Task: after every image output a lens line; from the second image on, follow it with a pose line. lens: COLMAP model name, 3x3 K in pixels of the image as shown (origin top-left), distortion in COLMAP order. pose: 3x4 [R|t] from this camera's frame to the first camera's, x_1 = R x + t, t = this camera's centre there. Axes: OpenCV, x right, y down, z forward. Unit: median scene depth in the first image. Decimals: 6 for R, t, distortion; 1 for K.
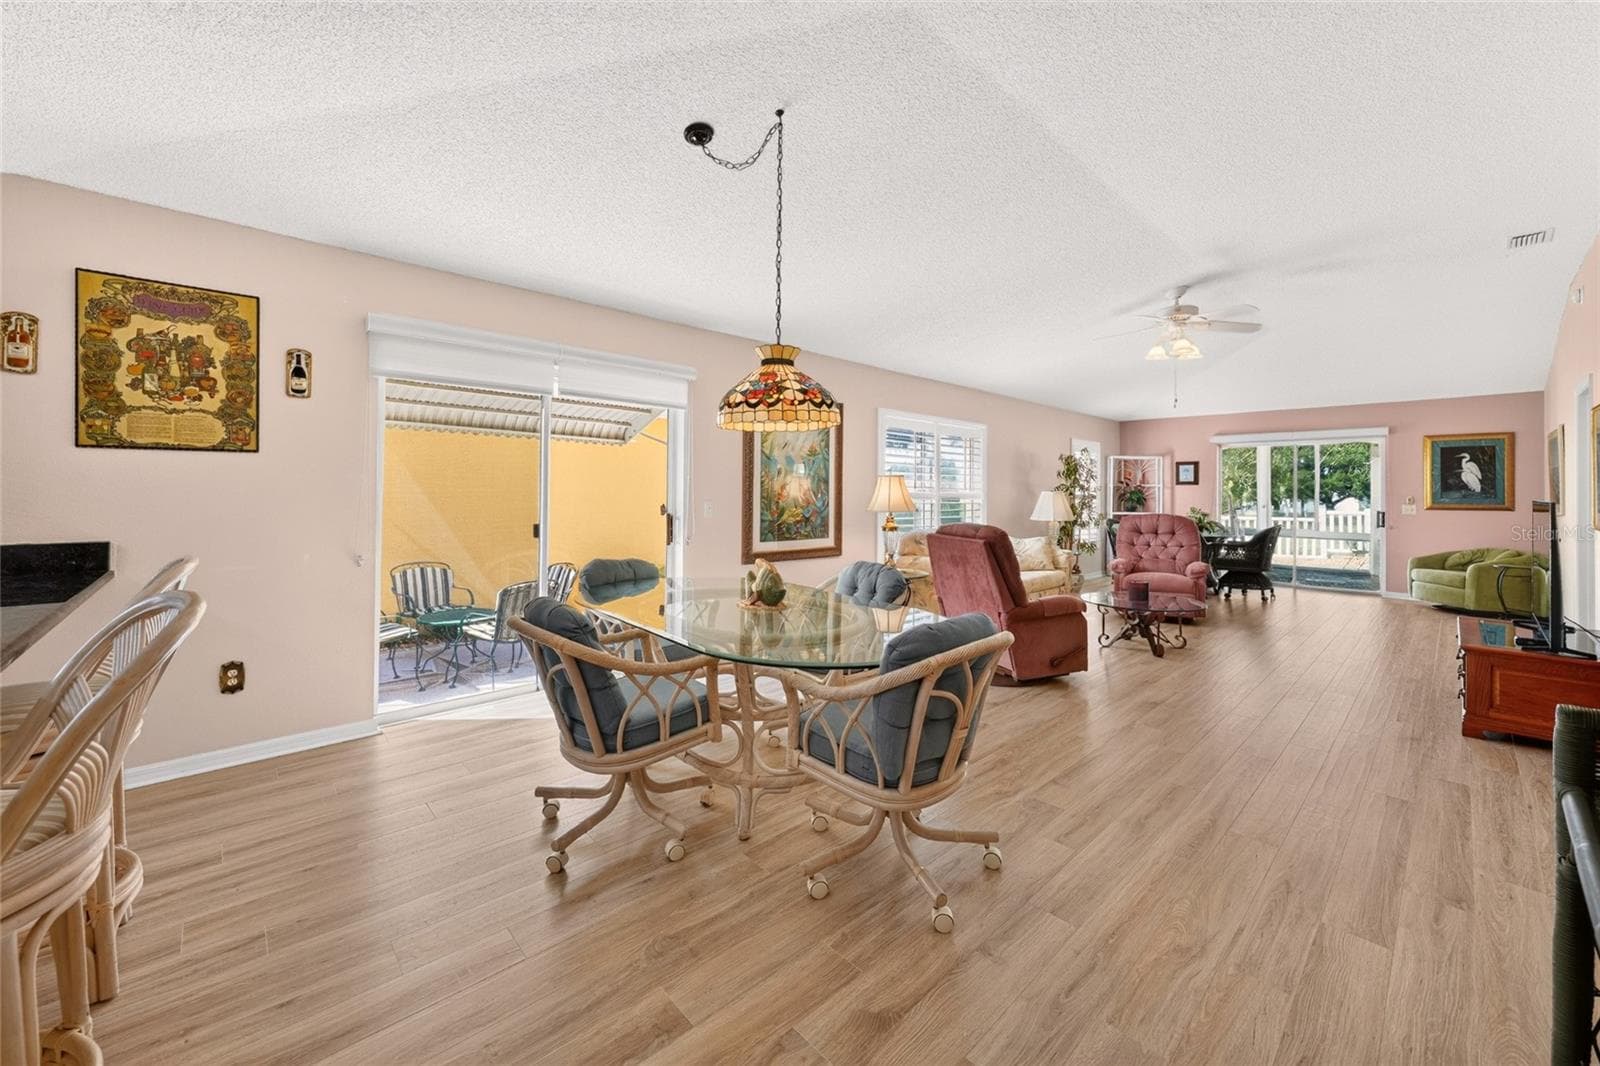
lens RADIAL K [[612.8, 0, 800.6], [0, 612.8, 486.8], [0, 0, 1]] dist [-0.002100, 0.000145]
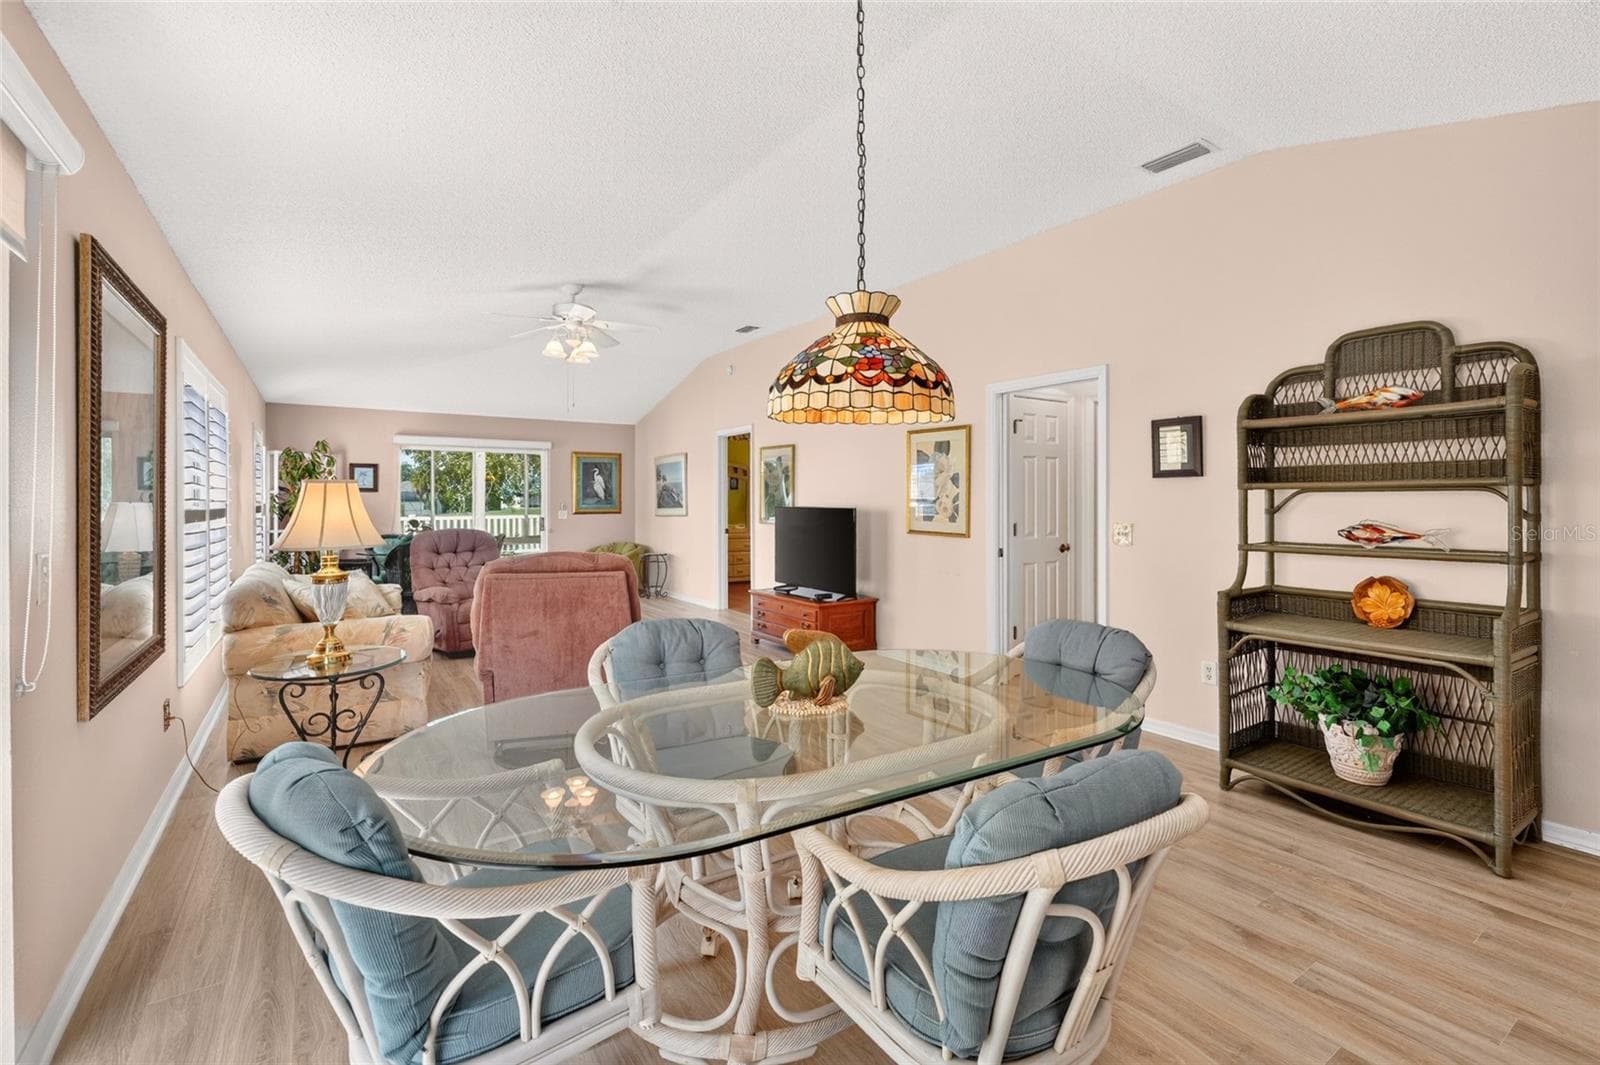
lens RADIAL K [[717.3, 0, 816.6], [0, 717.3, 502.5], [0, 0, 1]] dist [0.000627, -0.001695]
pose [[0.143225, -0.012675, 0.989609, -0.769353], [-0.005298, 0.999894, 0.013574, -0.017495], [-0.989676, -0.007187, 0.143142, 0.892209]]
